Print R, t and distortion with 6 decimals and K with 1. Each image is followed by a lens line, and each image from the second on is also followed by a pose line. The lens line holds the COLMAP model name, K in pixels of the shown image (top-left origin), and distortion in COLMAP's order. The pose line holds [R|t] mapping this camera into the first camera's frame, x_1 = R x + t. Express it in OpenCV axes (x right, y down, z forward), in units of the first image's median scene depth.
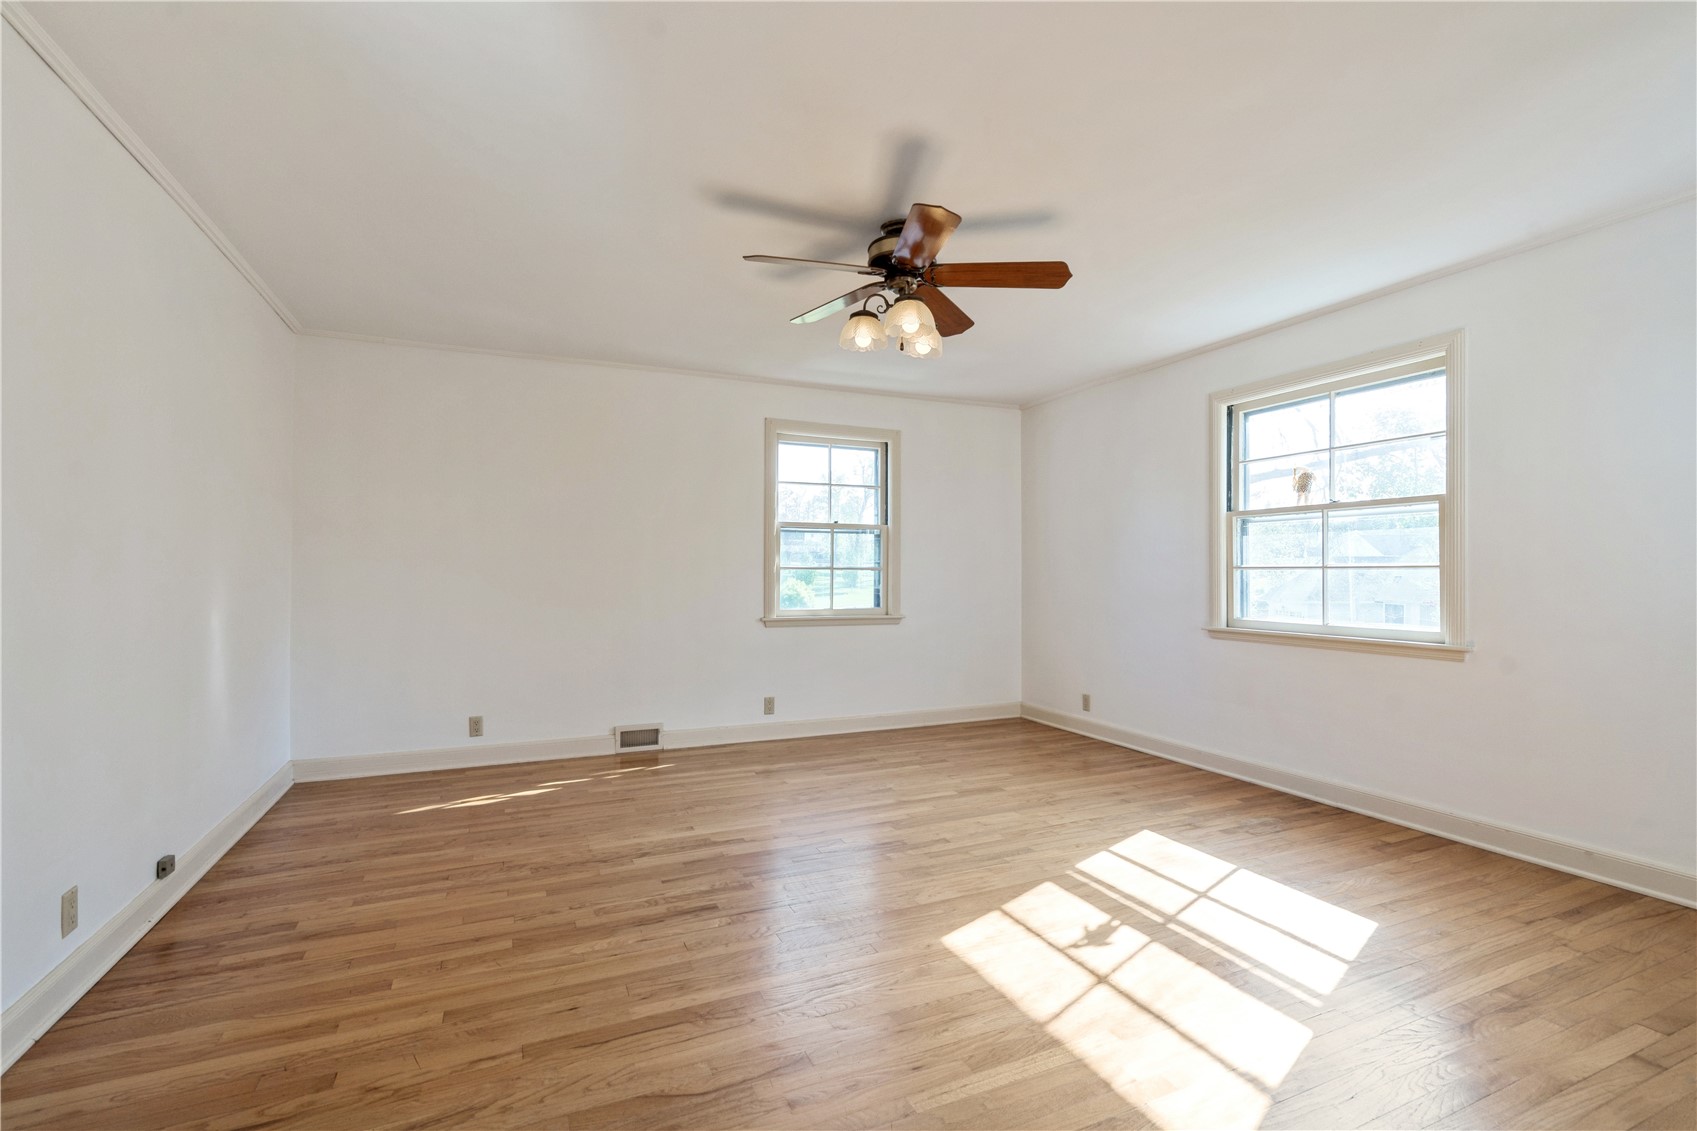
lens RADIAL K [[776.6, 0, 842.4], [0, 776.6, 569.9], [0, 0, 1]] dist [0.000335, -0.000398]
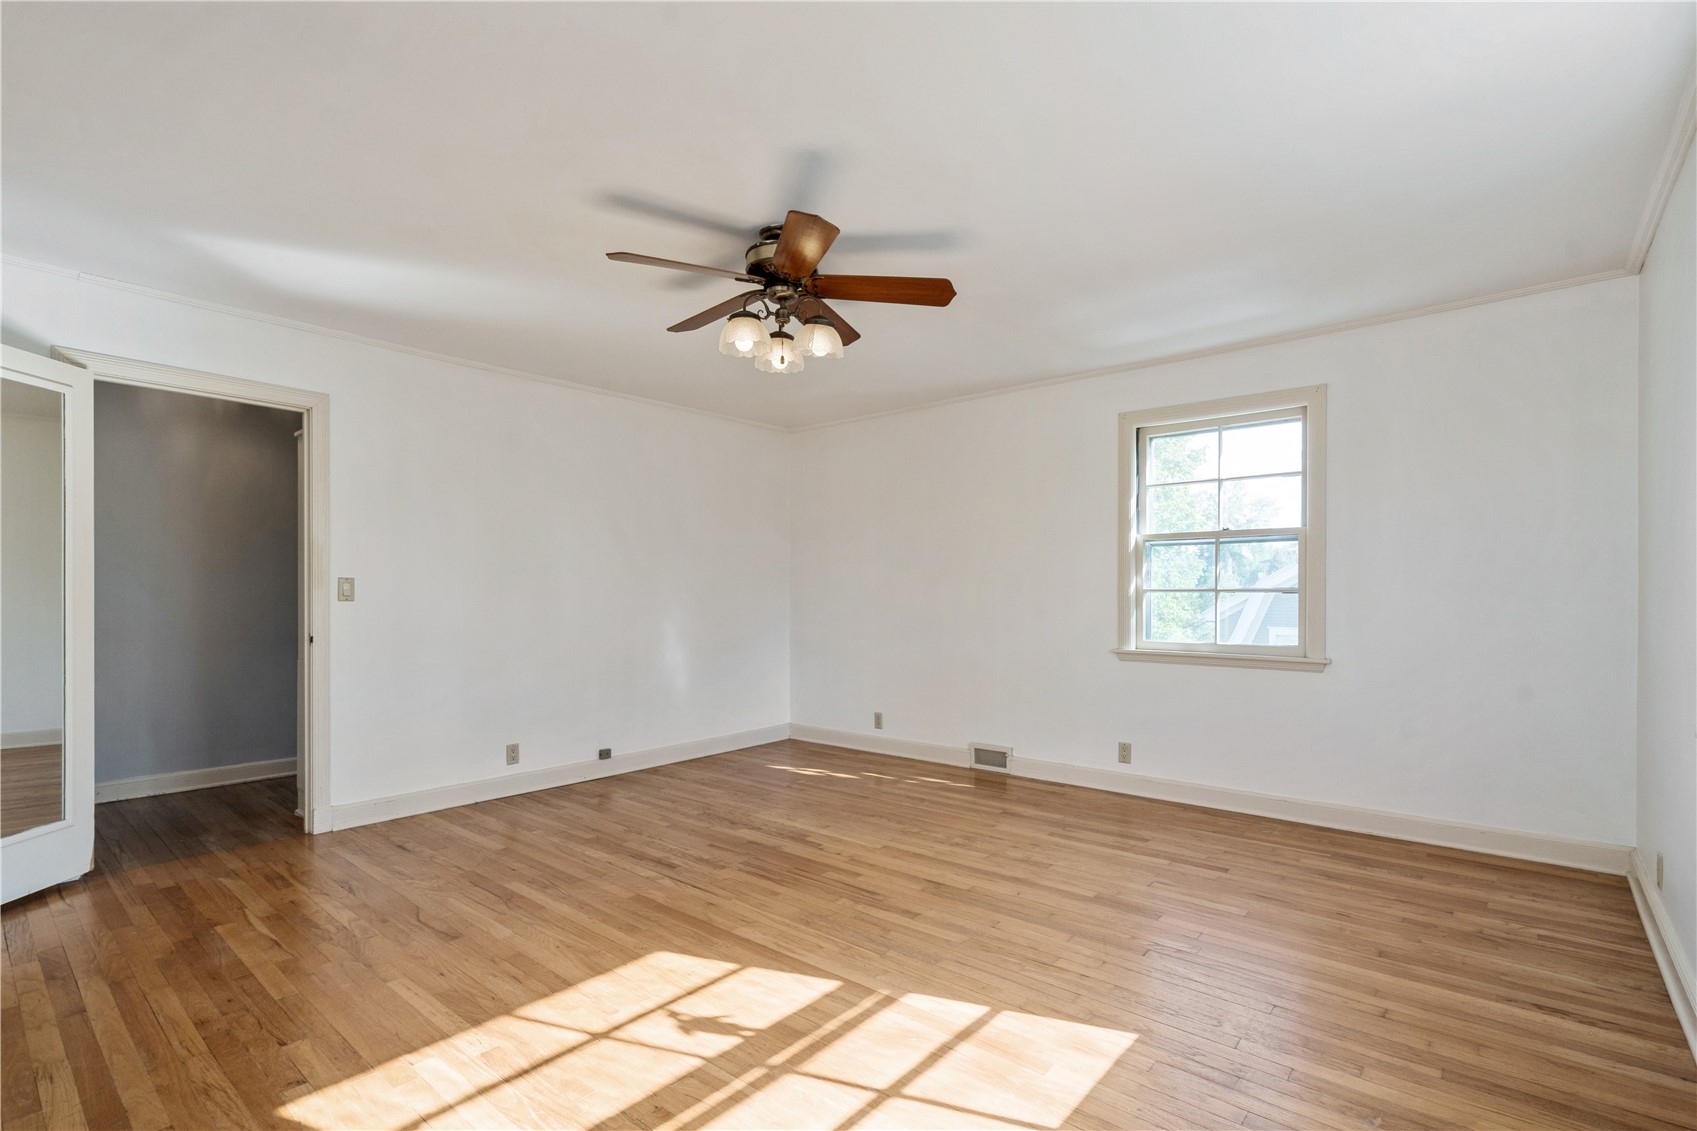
lens RADIAL K [[776.6, 0, 848.9], [0, 776.6, 574.2], [0, 0, 1]] dist [0.000335, -0.000398]
pose [[0.429689, -0.027749, -0.902550, 0.863885], [0.007025, 0.999600, -0.027388, 0.000354], [0.902949, 0.005428, 0.429713, 0.565365]]
